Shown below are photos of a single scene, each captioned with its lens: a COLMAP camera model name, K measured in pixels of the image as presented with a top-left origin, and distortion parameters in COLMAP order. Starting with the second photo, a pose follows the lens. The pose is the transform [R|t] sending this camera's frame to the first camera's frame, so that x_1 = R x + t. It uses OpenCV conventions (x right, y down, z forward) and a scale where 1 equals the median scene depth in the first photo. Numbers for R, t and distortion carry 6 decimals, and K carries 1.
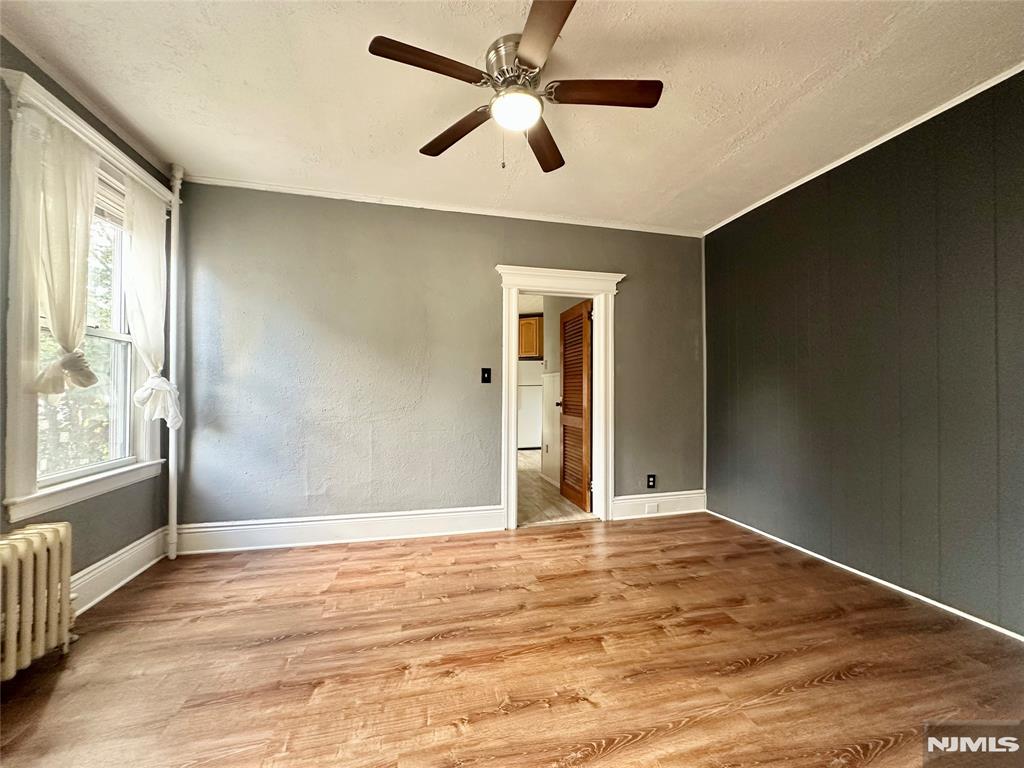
lens RADIAL K [[408.1, 0, 512.0], [0, 408.1, 383.7], [0, 0, 1]] dist [-0.001934, 0.000342]
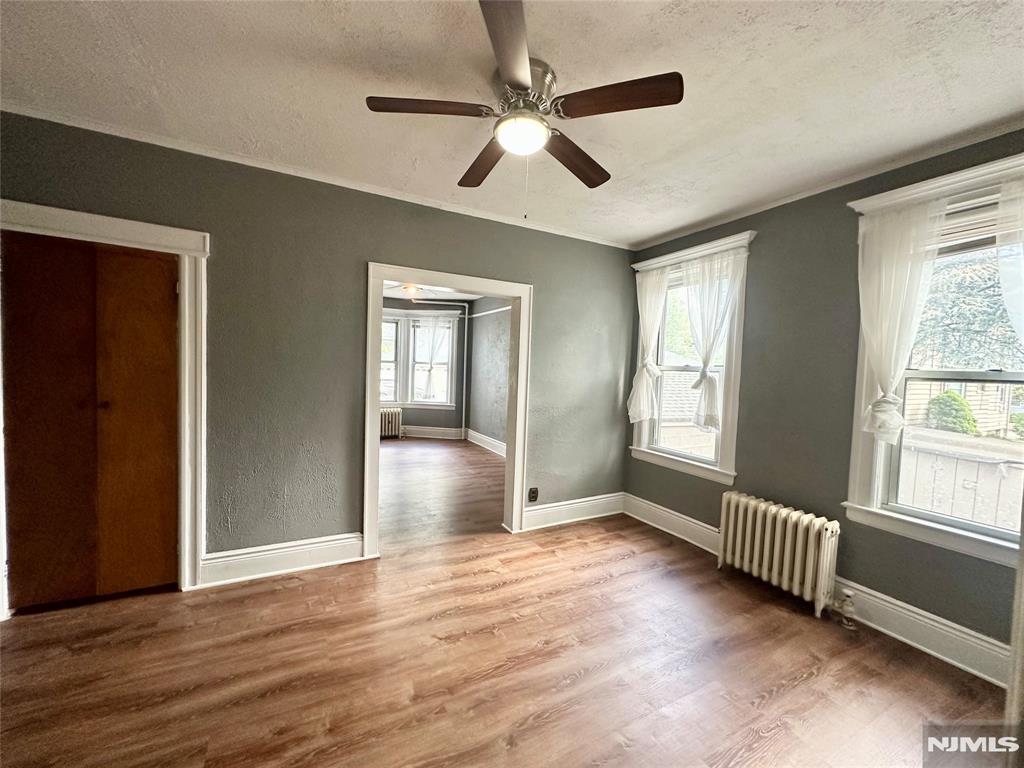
lens RADIAL K [[408.1, 0, 512.0], [0, 408.1, 383.7], [0, 0, 1]] dist [-0.001934, 0.000342]
pose [[-0.969900, -0.028044, -0.241885, 0.229839], [-0.035553, 0.999010, 0.026736, -0.108419], [0.240895, 0.034531, -0.969937, 1.802998]]
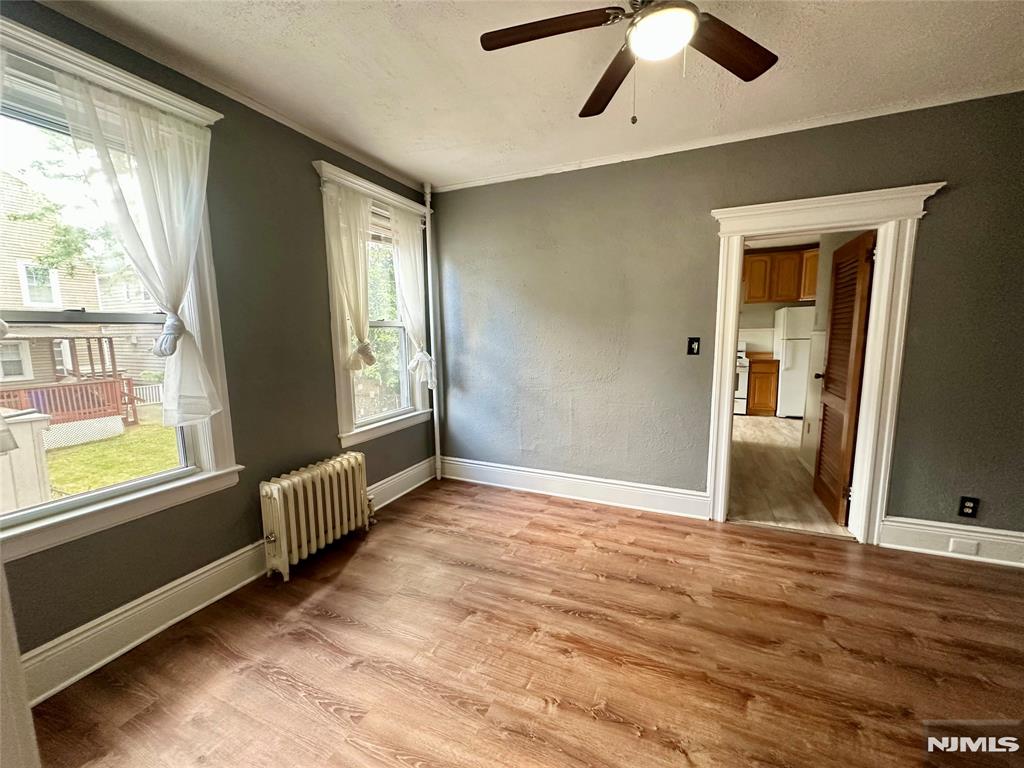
lens RADIAL K [[408.1, 0, 512.0], [0, 408.1, 383.7], [0, 0, 1]] dist [-0.001934, 0.000342]
pose [[0.788805, 0.065602, -0.611132, 0.282502], [0.023649, 0.990312, 0.136830, -0.115576], [0.614188, -0.122385, 0.779612, 0.132820]]
